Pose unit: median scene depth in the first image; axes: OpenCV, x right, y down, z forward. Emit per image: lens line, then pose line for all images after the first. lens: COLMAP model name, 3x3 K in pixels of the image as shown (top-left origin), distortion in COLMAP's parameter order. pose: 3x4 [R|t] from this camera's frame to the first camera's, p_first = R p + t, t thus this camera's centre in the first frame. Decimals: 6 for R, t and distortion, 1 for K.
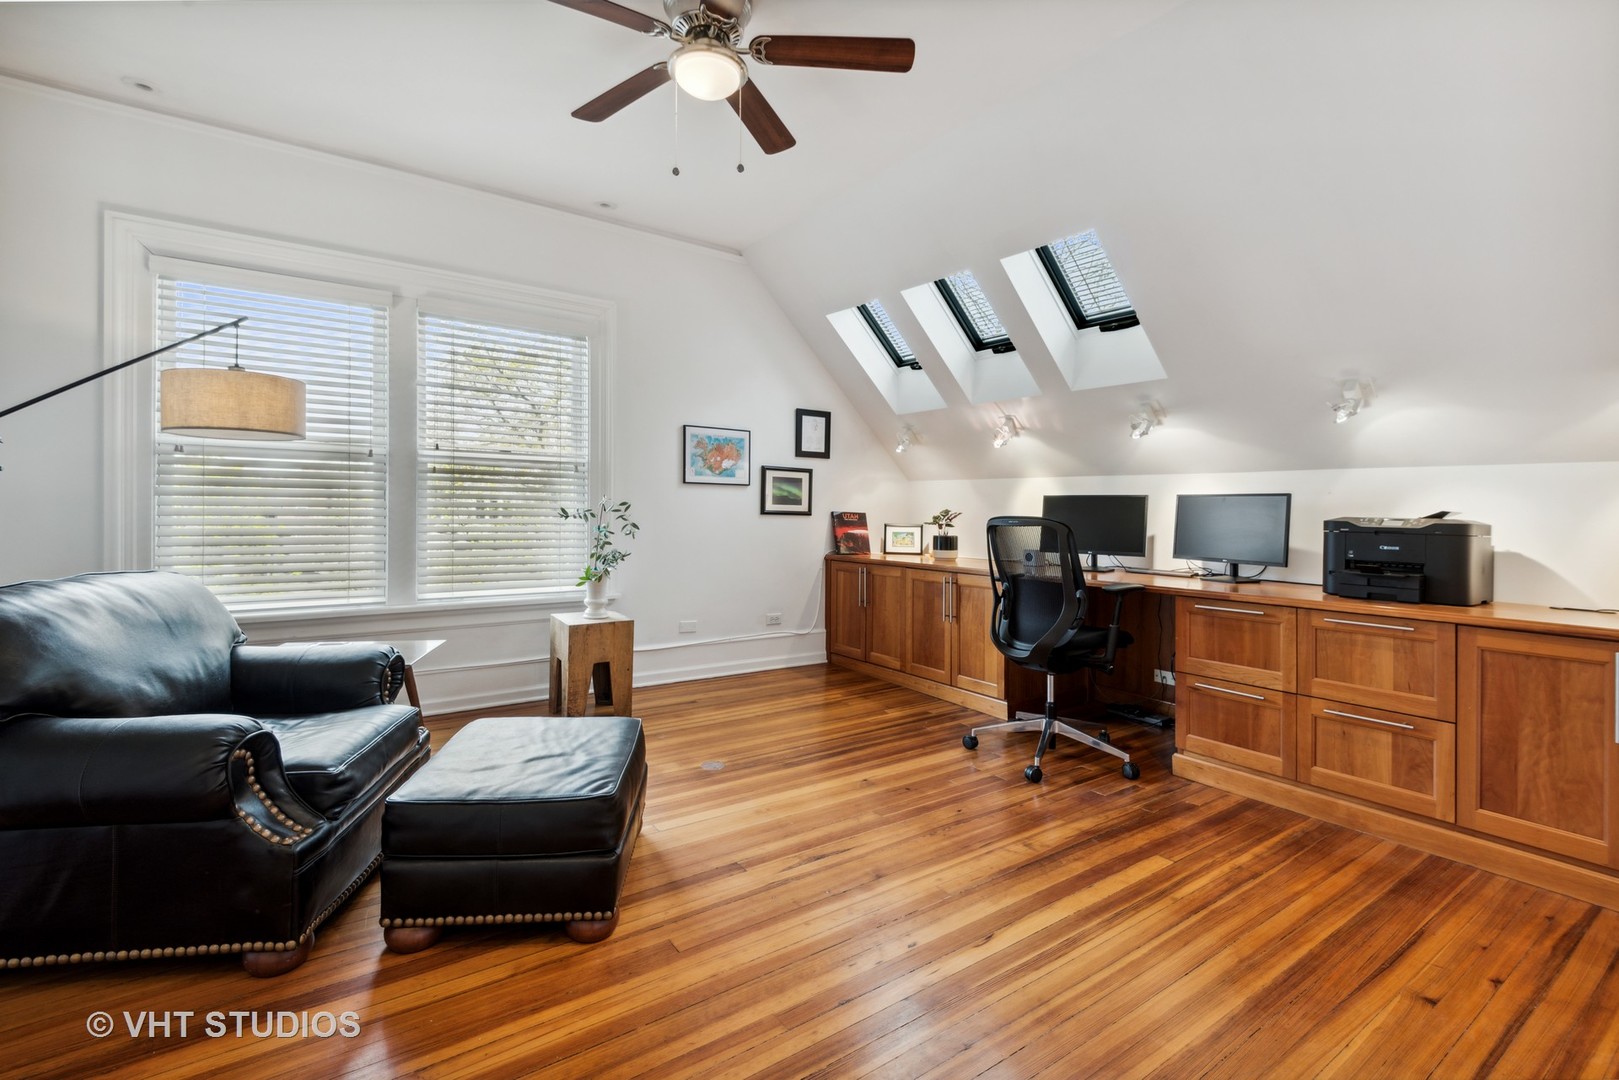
lens RADIAL K [[726.5, 0, 816.4], [0, 726.5, 532.3], [0, 0, 1]] dist [0.031041, -0.016157]
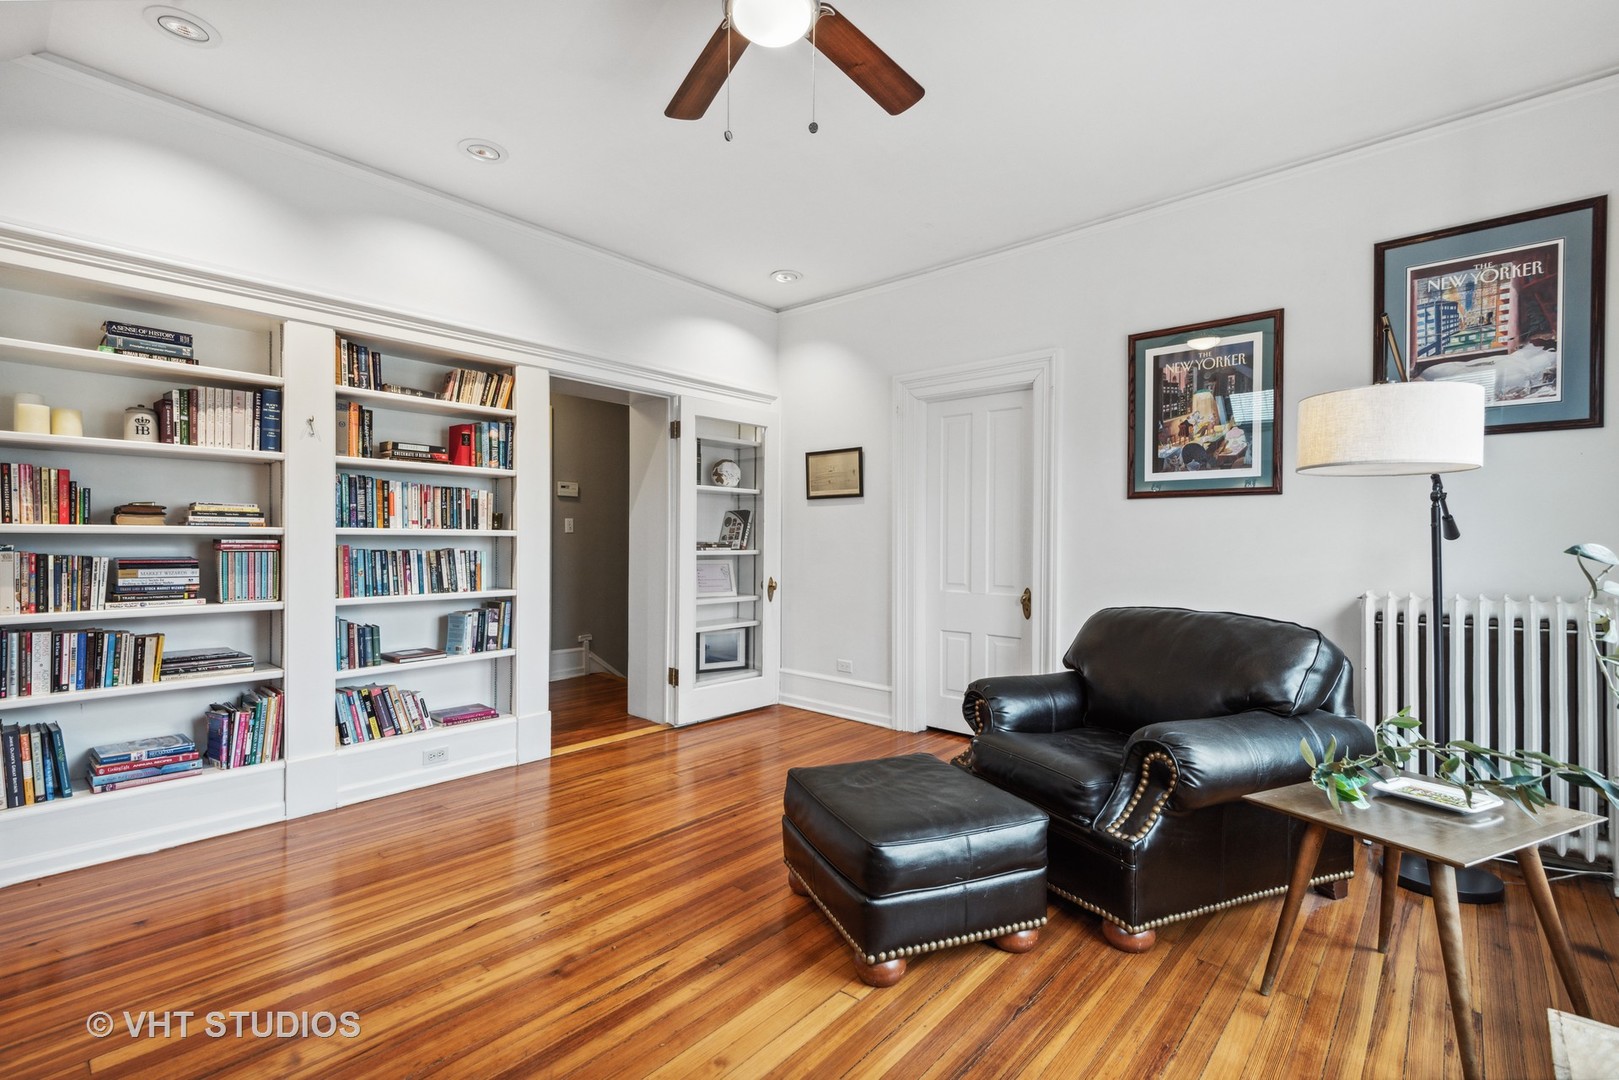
lens RADIAL K [[726.5, 0, 816.4], [0, 726.5, 532.3], [0, 0, 1]] dist [0.031041, -0.016157]
pose [[-0.969875, -0.027134, -0.242089, 0.005628], [-0.031396, 0.999412, 0.013766, -0.086872], [0.241573, 0.020952, -0.970156, 1.992234]]
